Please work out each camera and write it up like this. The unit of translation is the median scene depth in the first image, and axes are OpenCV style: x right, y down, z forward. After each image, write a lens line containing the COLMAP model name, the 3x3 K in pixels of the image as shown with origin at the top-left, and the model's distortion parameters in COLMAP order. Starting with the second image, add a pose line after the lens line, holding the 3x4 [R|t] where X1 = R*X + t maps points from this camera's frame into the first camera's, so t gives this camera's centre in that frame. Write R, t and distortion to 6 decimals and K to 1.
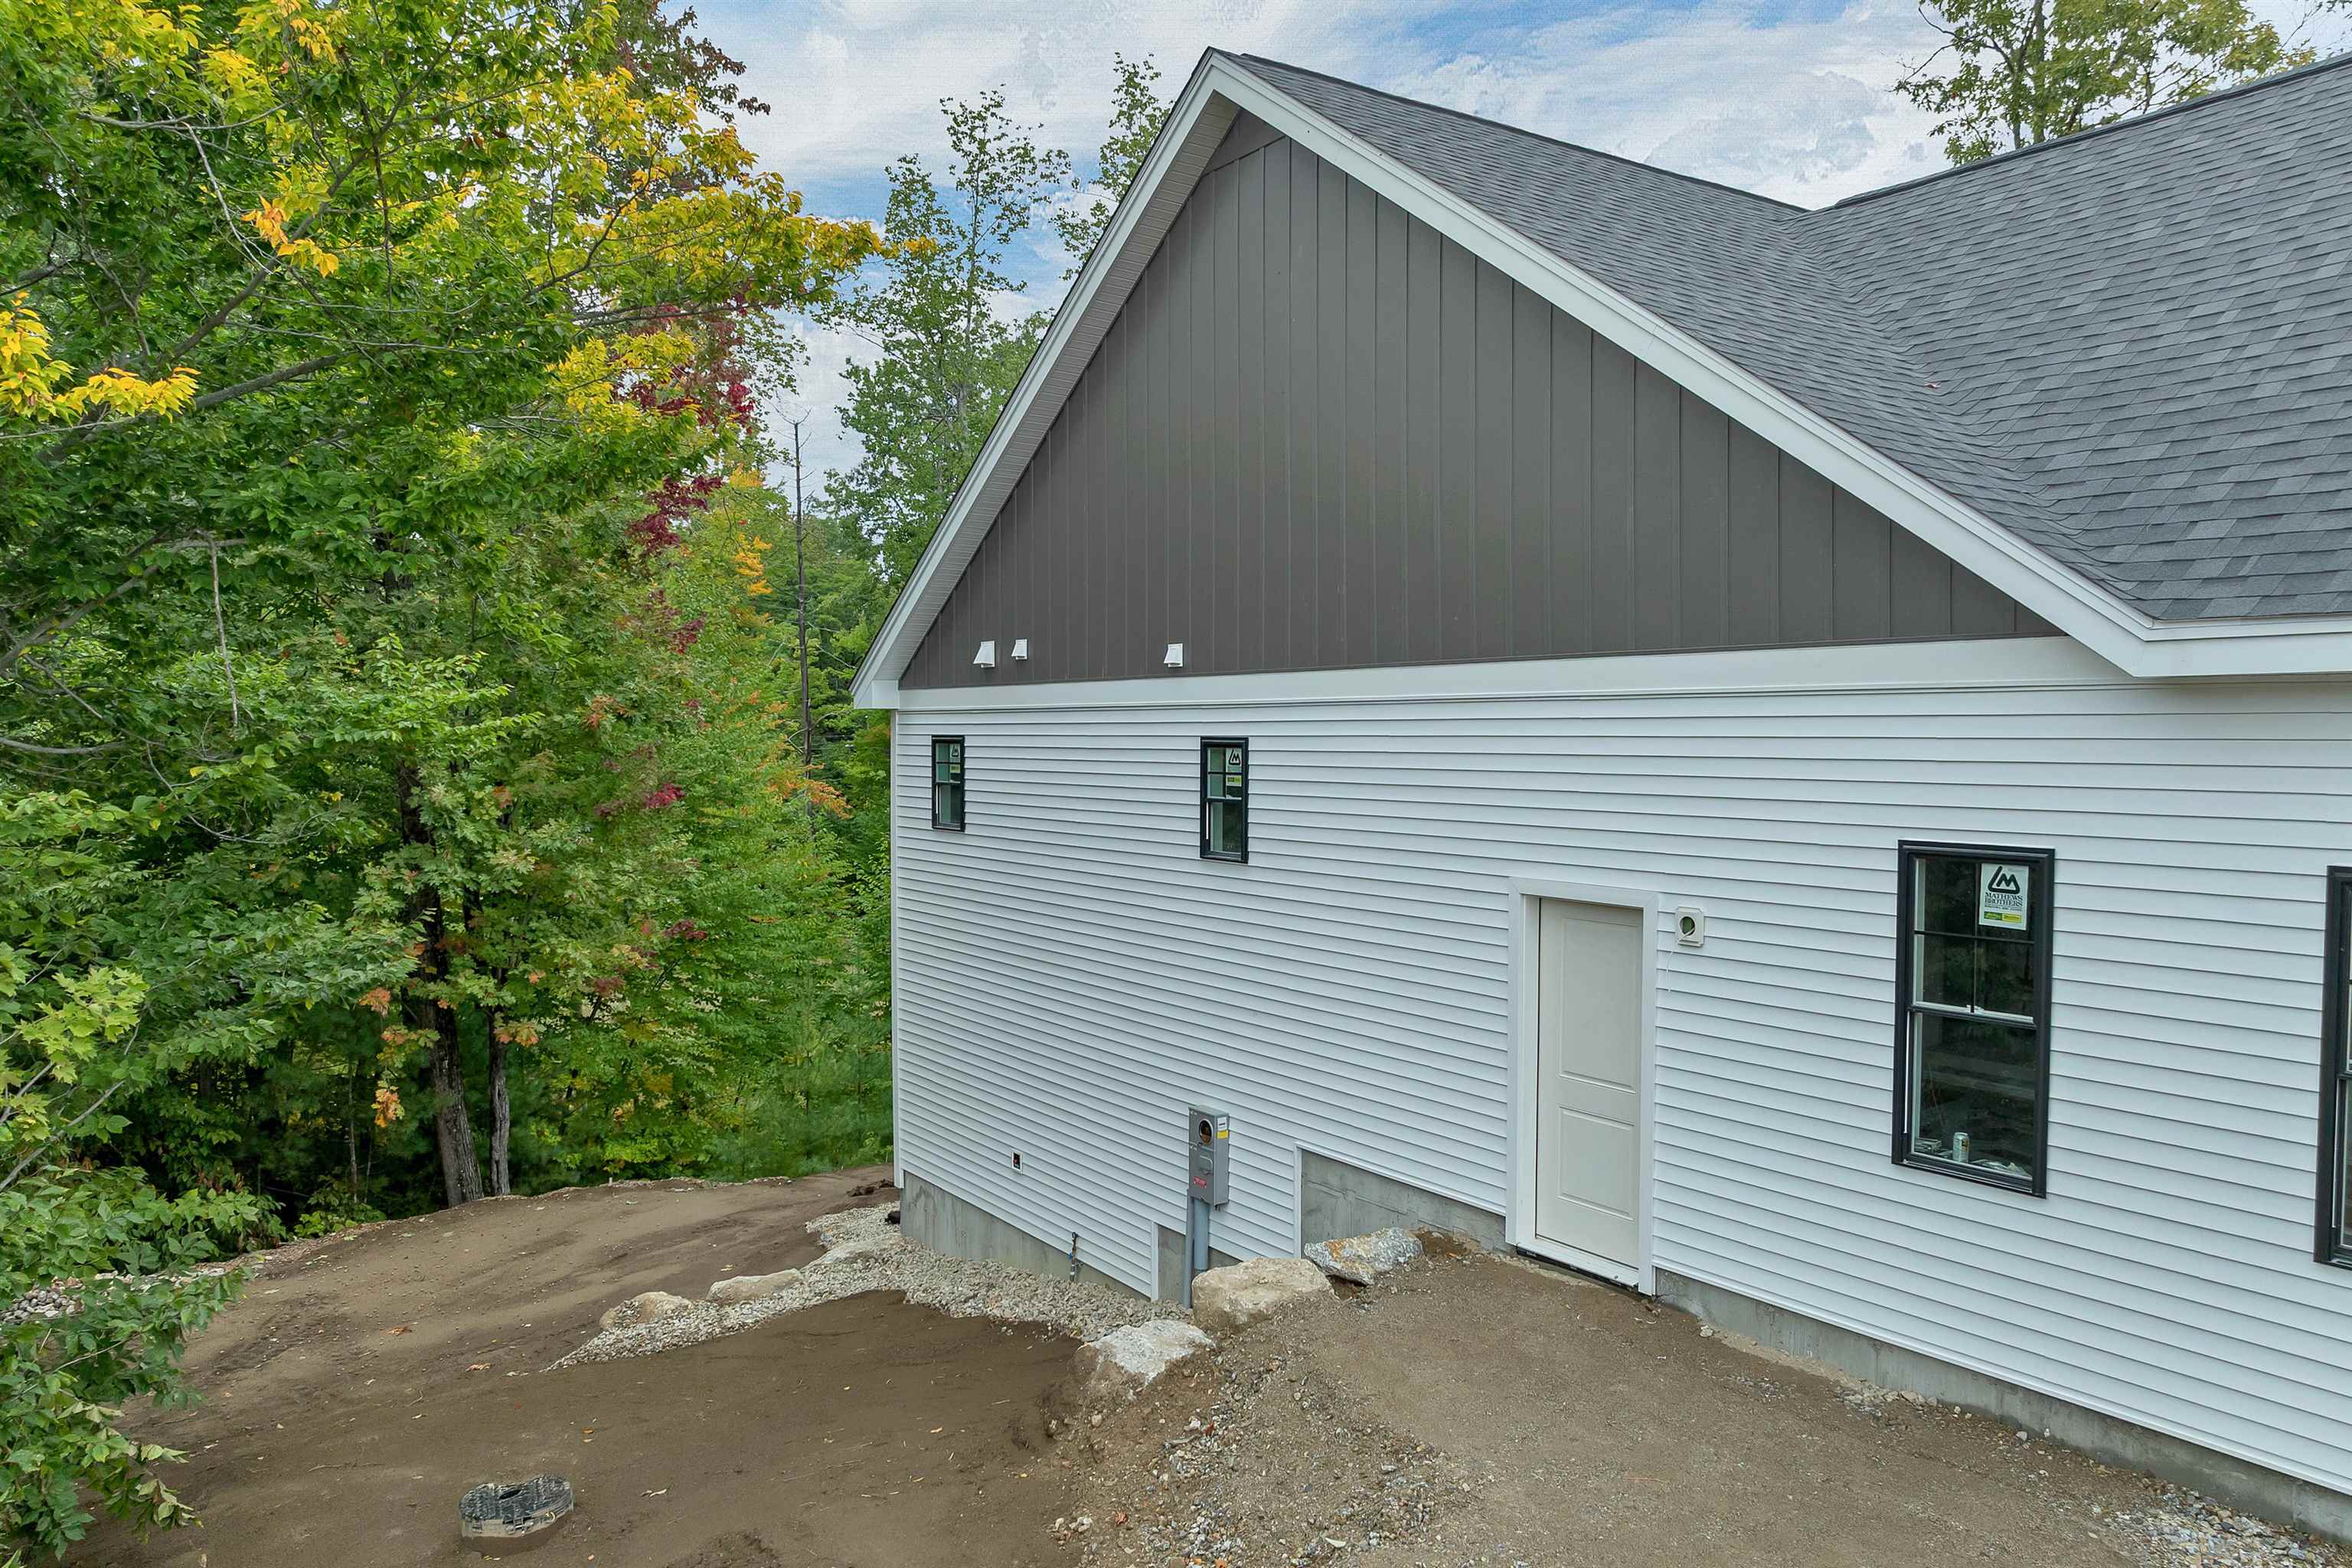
lens RADIAL K [[1698.4, 0, 1176.0], [0, 1698.4, 784.0], [0, 0, 1]] dist [-0.033143, -0.001222]
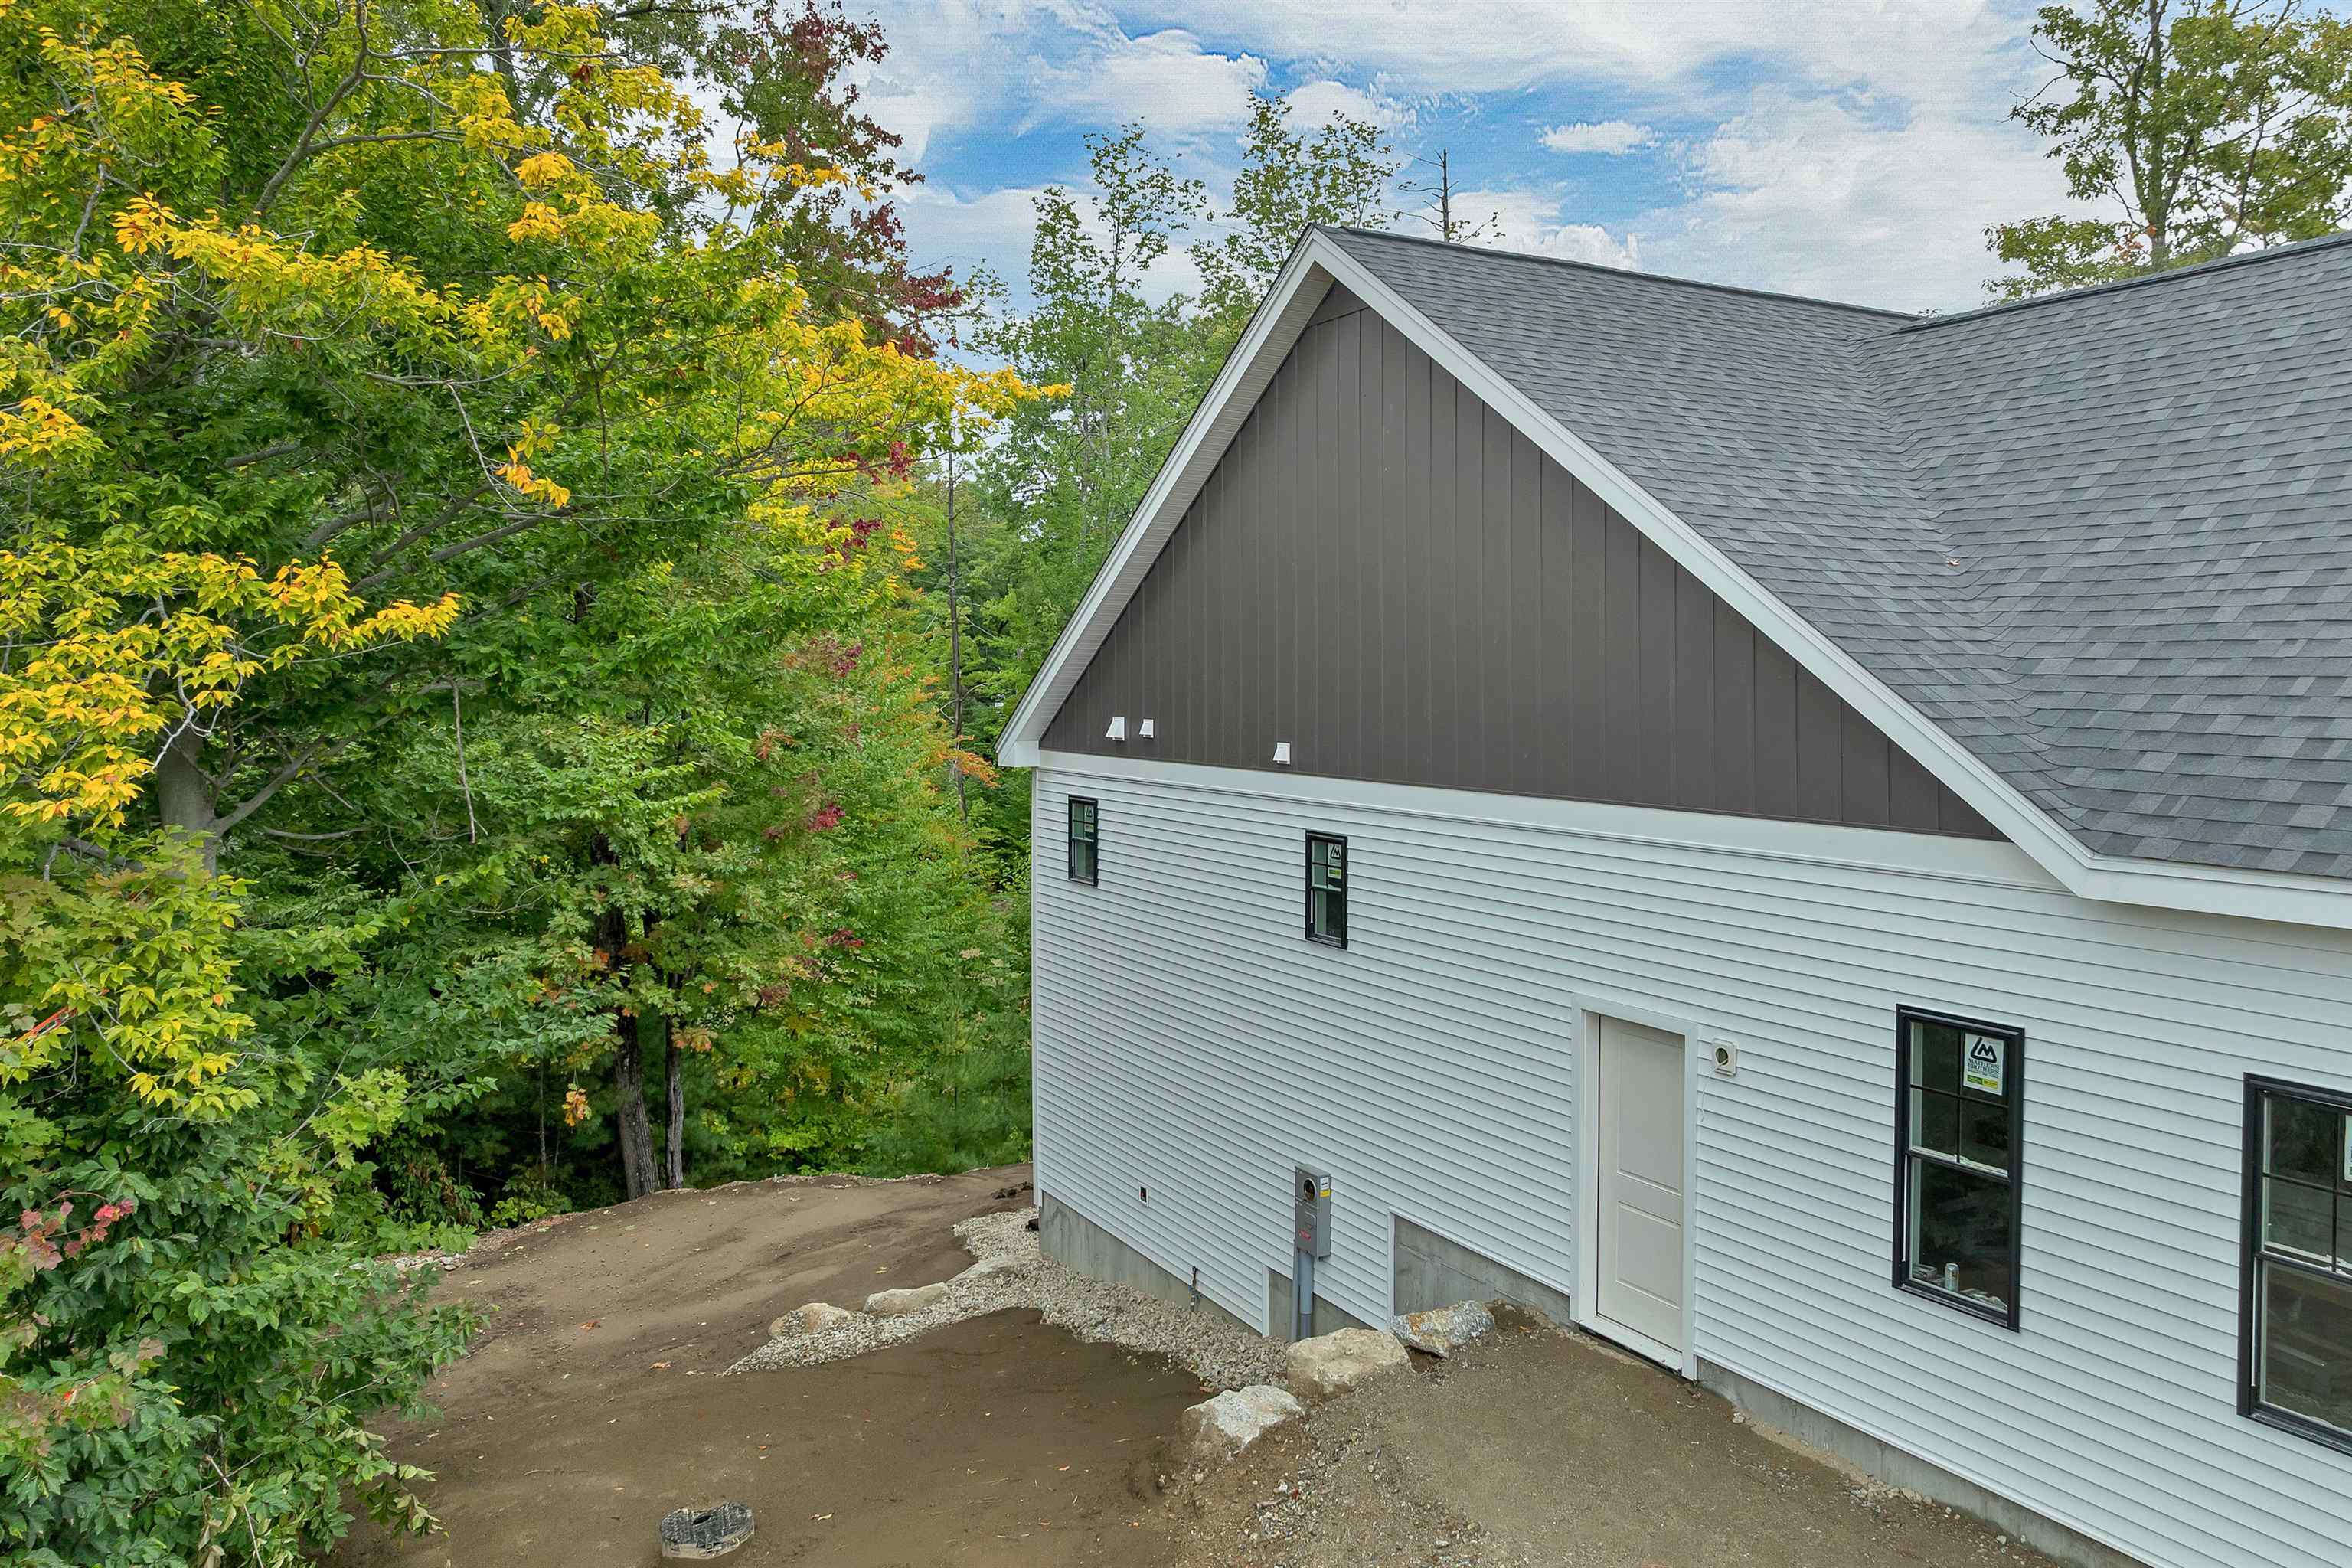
lens RADIAL K [[1694.6, 0, 1181.0], [0, 1694.6, 689.7], [0, 0, 1]] dist [-0.020949, -0.029306]
pose [[0.996492, -0.000311, -0.083685, 0.024457], [-0.001568, 0.999748, -0.022385, -0.089617], [0.083671, 0.022438, 0.996241, -0.104868]]
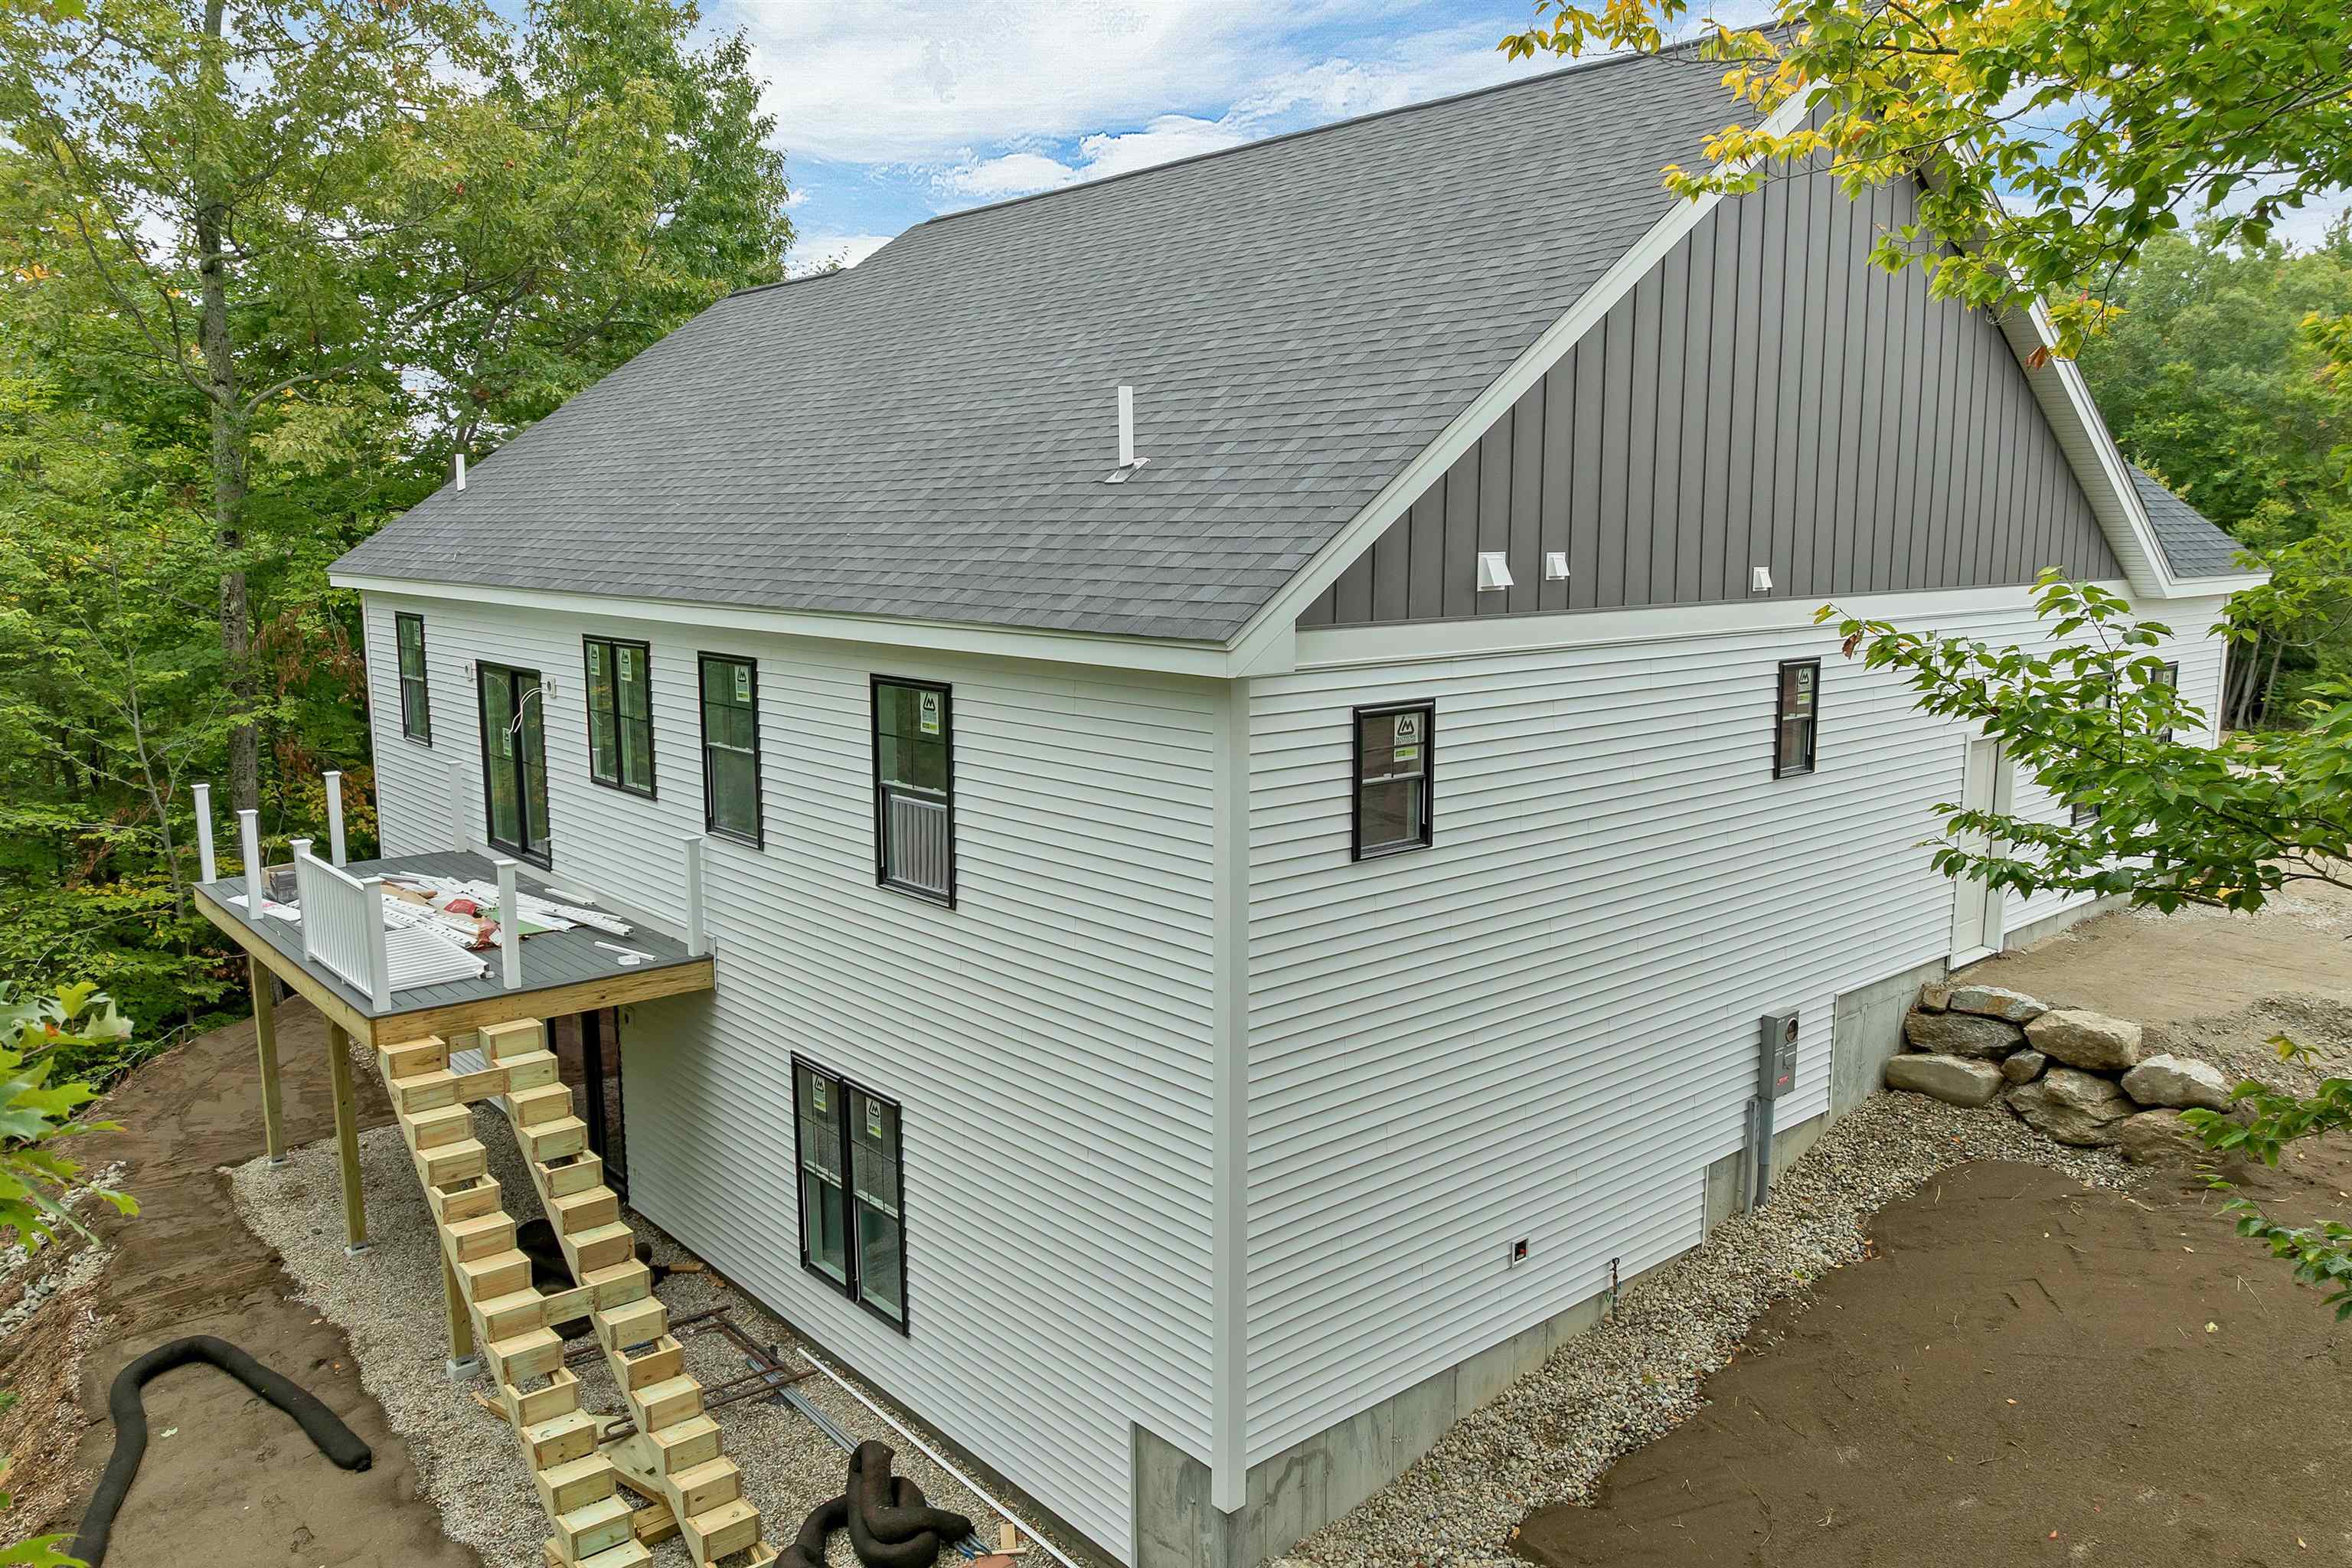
lens RADIAL K [[1698.4, 0, 1176.0], [0, 1698.4, 784.0], [0, 0, 1]] dist [-0.033143, -0.001222]
pose [[-0.135212, -0.151445, 0.979174, -0.884516], [0.033959, 0.986961, 0.157339, -0.119486], [-0.990235, 0.054526, -0.128306, 1.408676]]
